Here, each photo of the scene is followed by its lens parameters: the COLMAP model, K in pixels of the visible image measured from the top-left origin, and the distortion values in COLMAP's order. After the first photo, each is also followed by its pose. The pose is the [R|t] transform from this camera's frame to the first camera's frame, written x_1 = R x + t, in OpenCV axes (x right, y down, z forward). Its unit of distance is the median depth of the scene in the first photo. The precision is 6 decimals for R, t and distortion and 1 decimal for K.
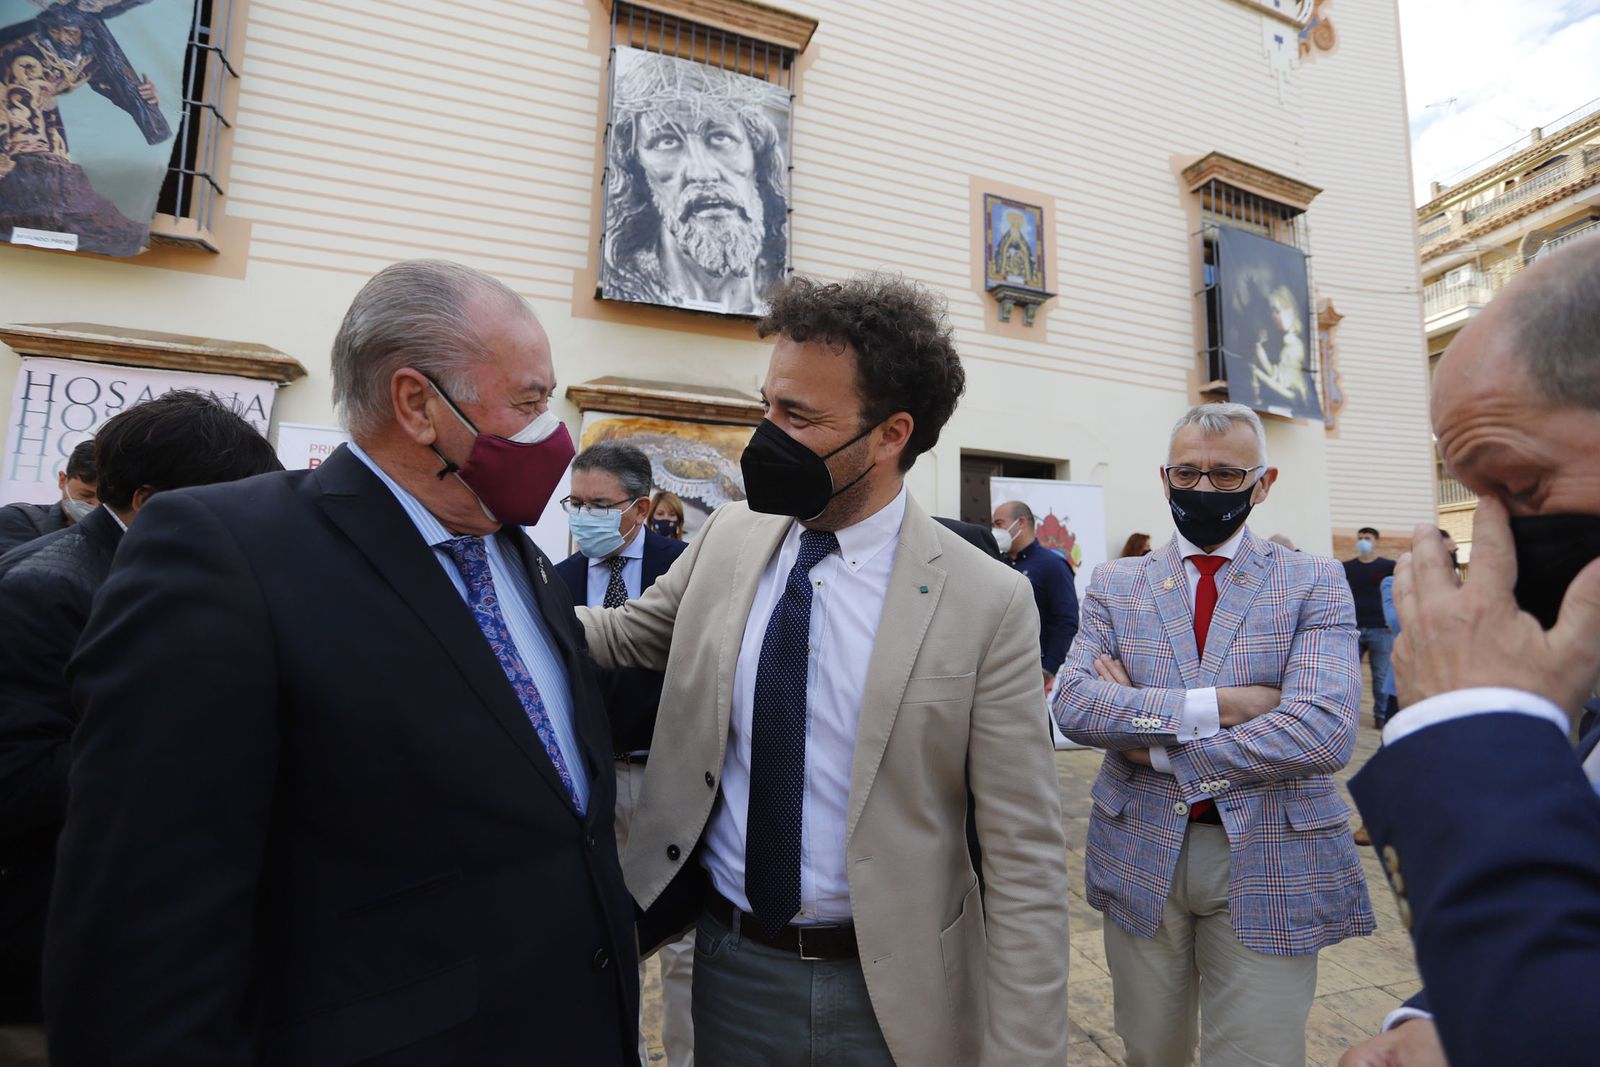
lens RADIAL K [[779.5, 0, 805.5], [0, 779.5, 534.1], [0, 0, 1]] dist [-0.064680, 0.022411]
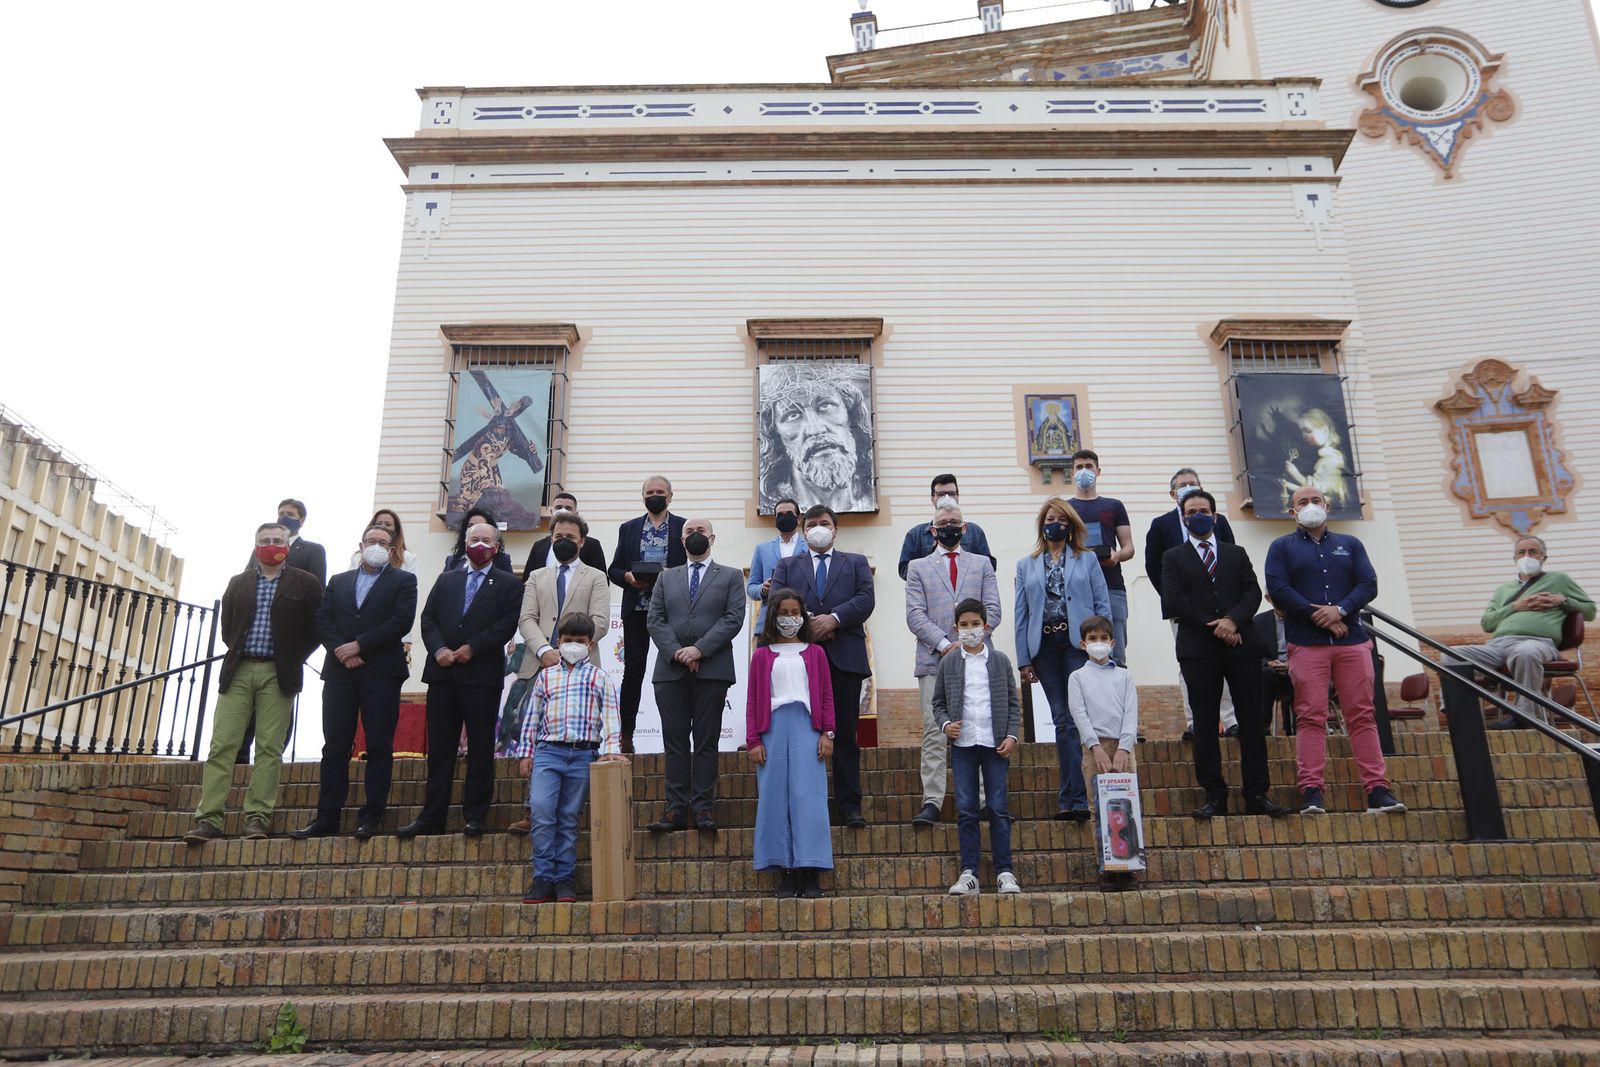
lens RADIAL K [[1233.4, 0, 797.4], [0, 1233.4, 531.4], [0, 0, 1]] dist [-0.022515, 0.039060]
pose [[0.931923, -0.139264, -0.334852, 0.671302], [0.061497, 0.970642, -0.232534, 0.341887], [0.357405, 0.196111, 0.913128, -1.348655]]
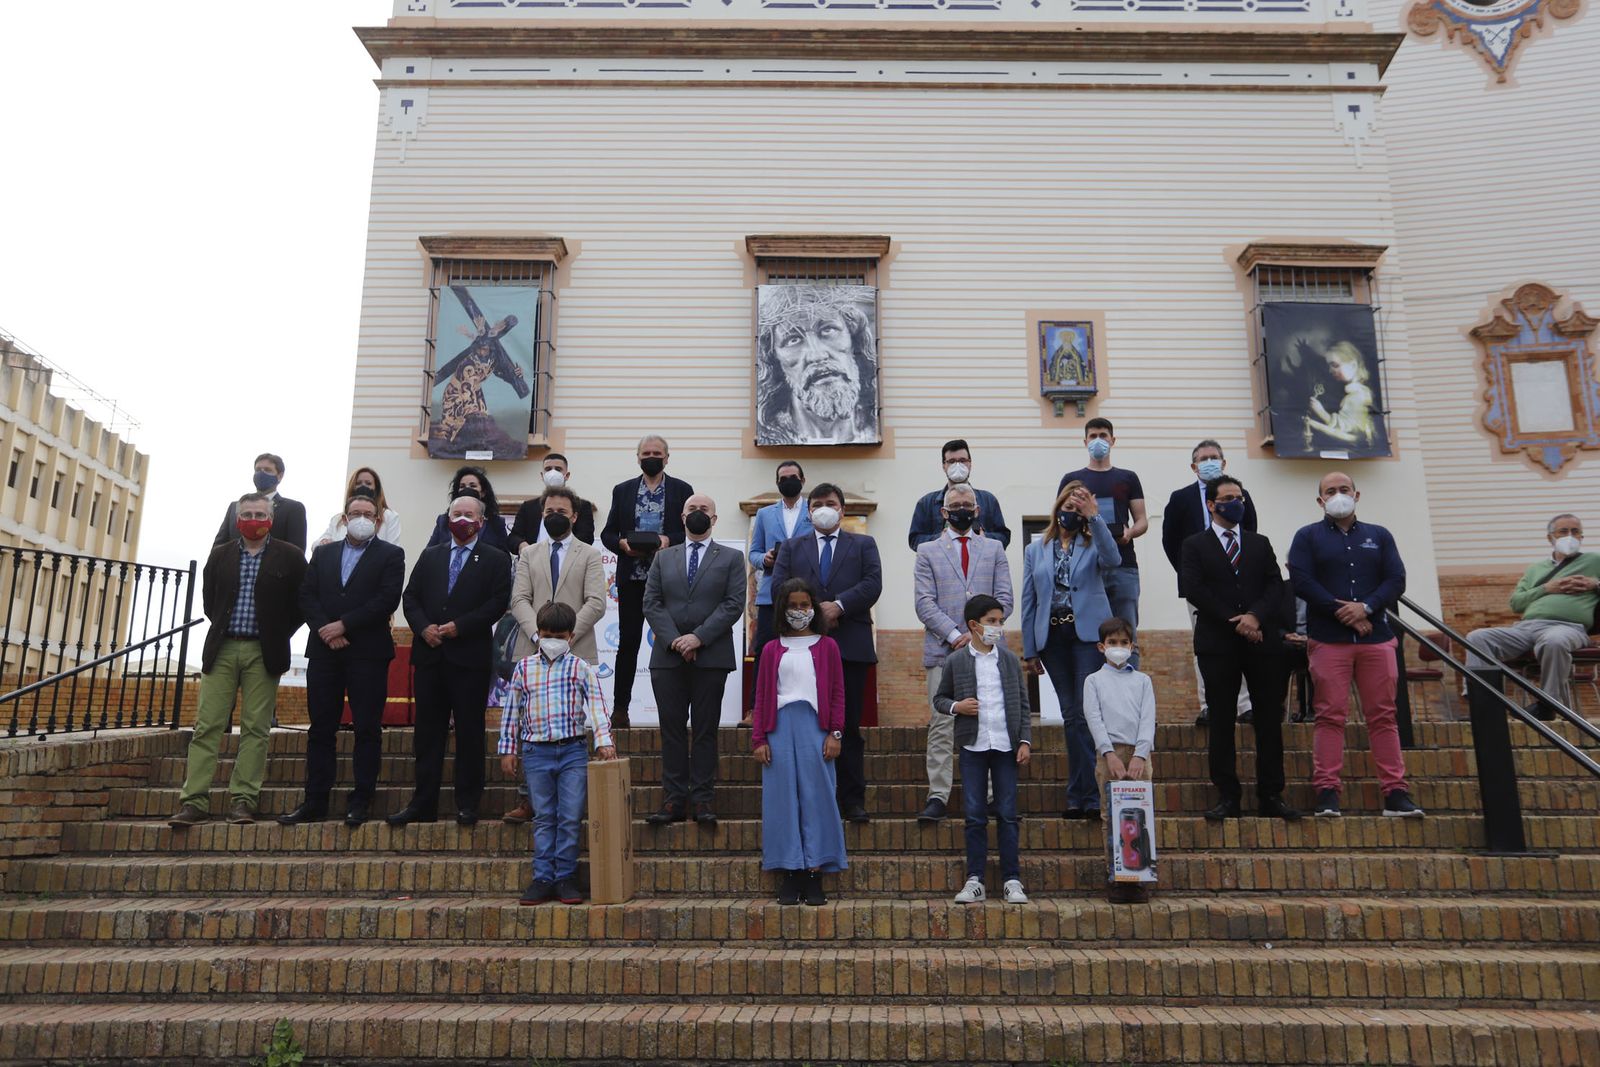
lens RADIAL K [[1284.6, 0, 796.0], [0, 1284.6, 539.3], [0, 0, 1]] dist [-0.015172, 0.043227]
pose [[0.935257, -0.094687, -0.341070, 0.668227], [0.048703, 0.988816, -0.140962, 0.254440], [0.350603, 0.115224, 0.929409, -1.362412]]
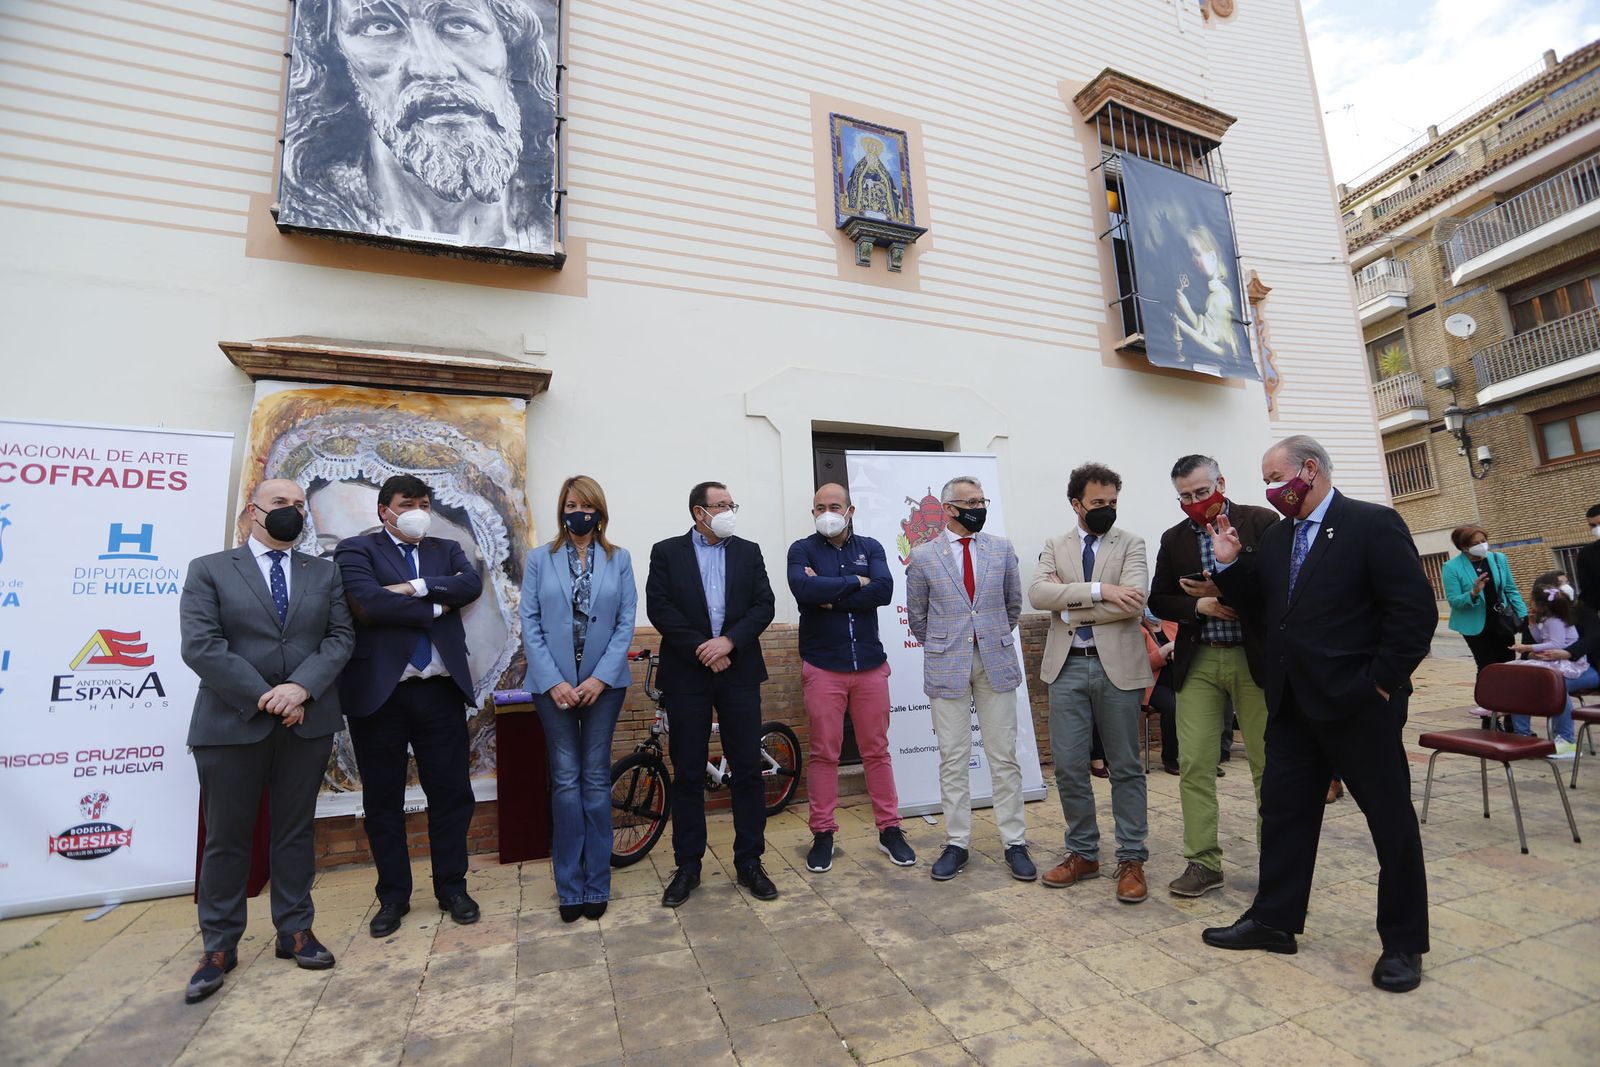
lens RADIAL K [[779.5, 0, 808.8], [0, 779.5, 534.3], [0, 0, 1]] dist [-0.064680, 0.022411]
pose [[0.996368, -0.059034, 0.061362, 0.161237], [0.062387, 0.996577, -0.054249, 0.049216], [-0.057949, 0.057880, 0.996640, 0.266240]]
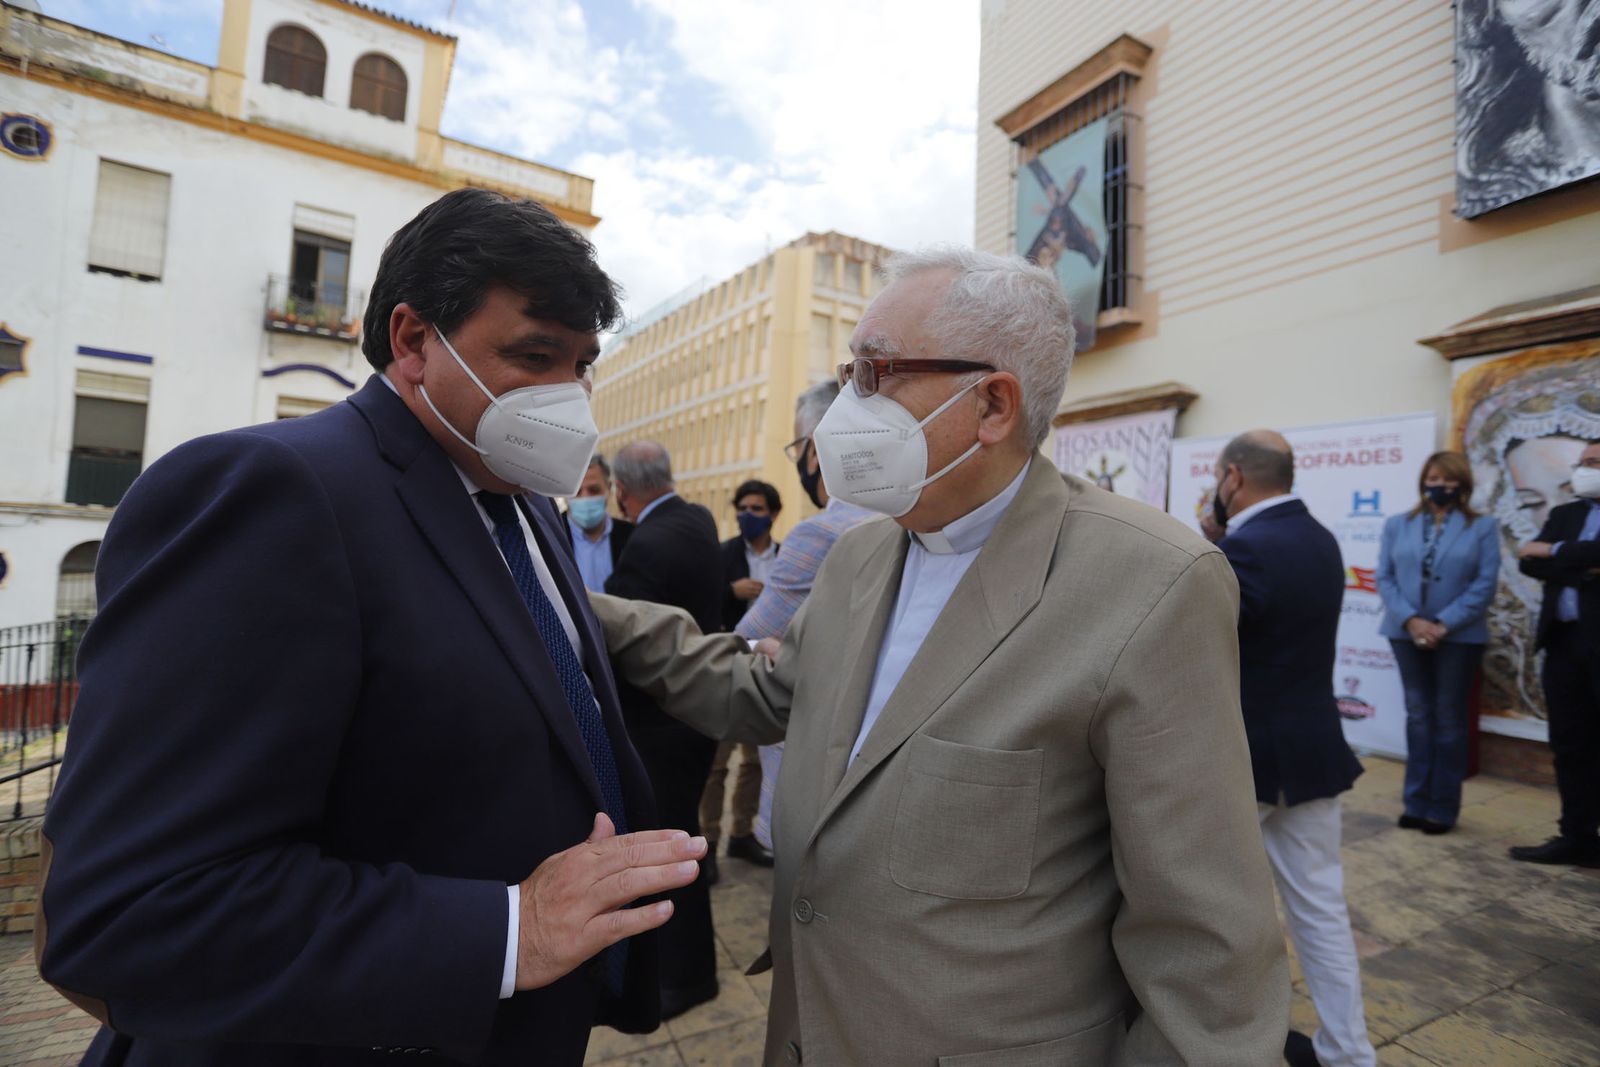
lens RADIAL K [[779.5, 0, 787.9], [0, 779.5, 533.9], [0, 0, 1]] dist [-0.064680, 0.022411]
pose [[0.099685, -0.048123, -0.993855, 0.421979], [0.053615, 0.997639, -0.042928, 0.024304], [0.993574, -0.049006, 0.102030, 0.171632]]
